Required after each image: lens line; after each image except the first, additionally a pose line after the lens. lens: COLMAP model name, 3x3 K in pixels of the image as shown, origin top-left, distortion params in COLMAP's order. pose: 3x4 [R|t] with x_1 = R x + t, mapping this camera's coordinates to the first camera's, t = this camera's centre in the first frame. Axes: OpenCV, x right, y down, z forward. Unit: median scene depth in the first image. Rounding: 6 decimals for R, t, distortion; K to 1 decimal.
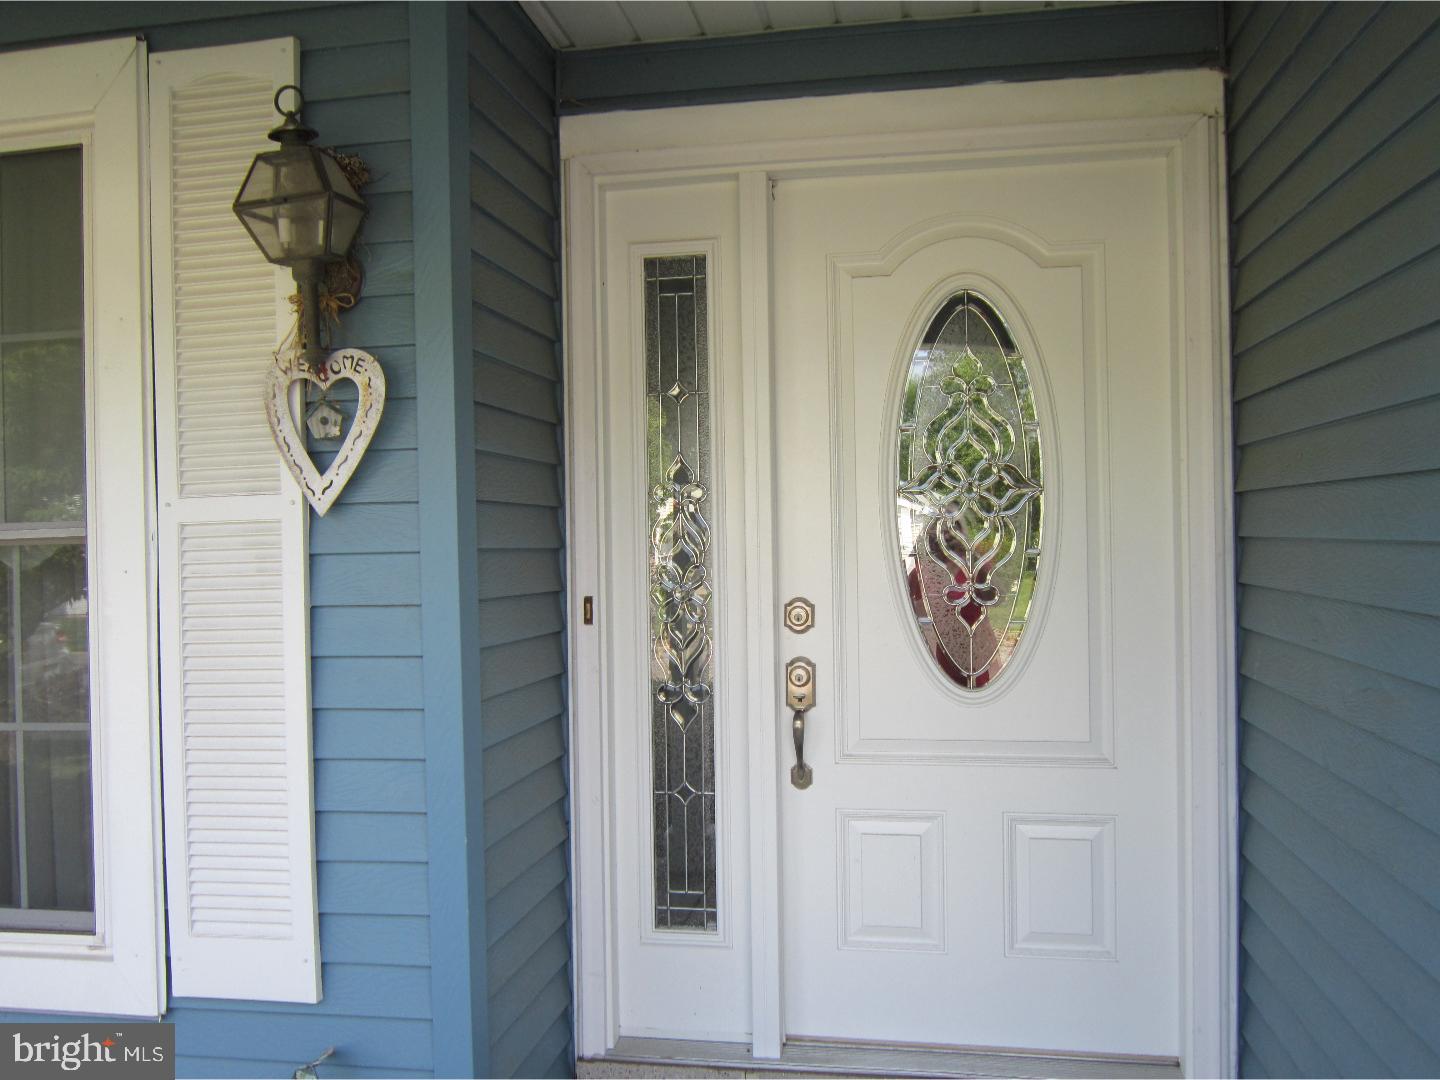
lens RADIAL K [[1185.7, 0, 720.0], [0, 1185.7, 540.0], [0, 0, 1]] dist [-0.018148, -0.008503]
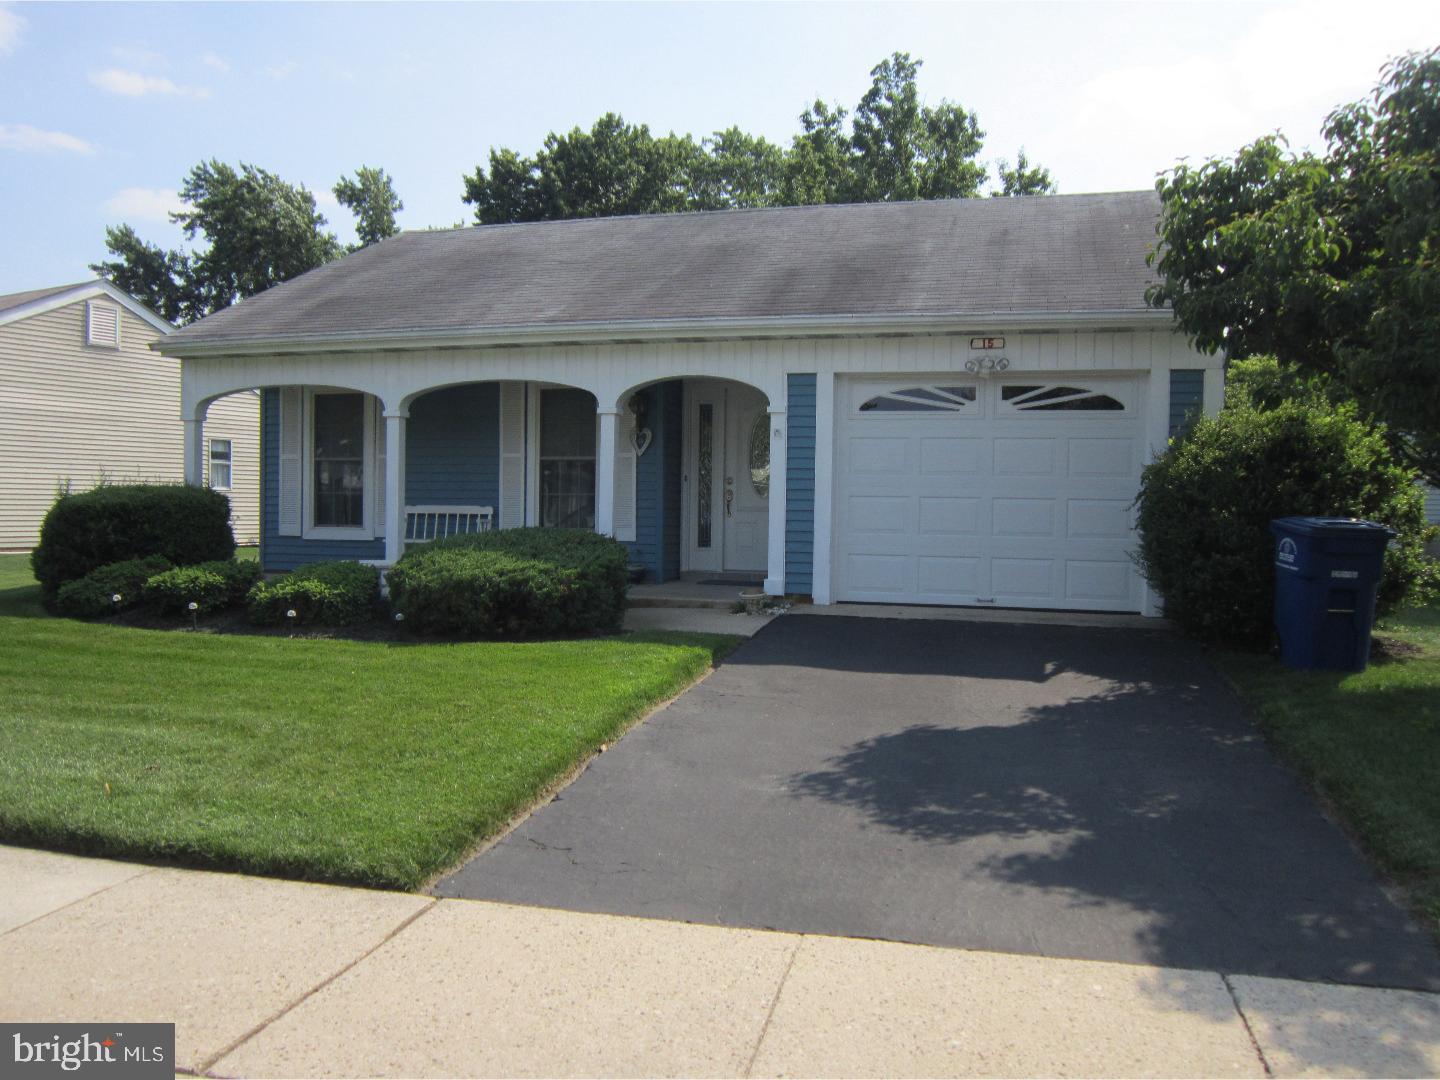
lens RADIAL K [[1185.7, 0, 720.0], [0, 1185.7, 540.0], [0, 0, 1]] dist [-0.018148, -0.008503]
pose [[0.996108, 0.035587, -0.080637, 0.433555], [-0.032090, 0.998504, 0.044261, 0.092594], [0.082091, -0.041501, 0.995760, -3.866083]]
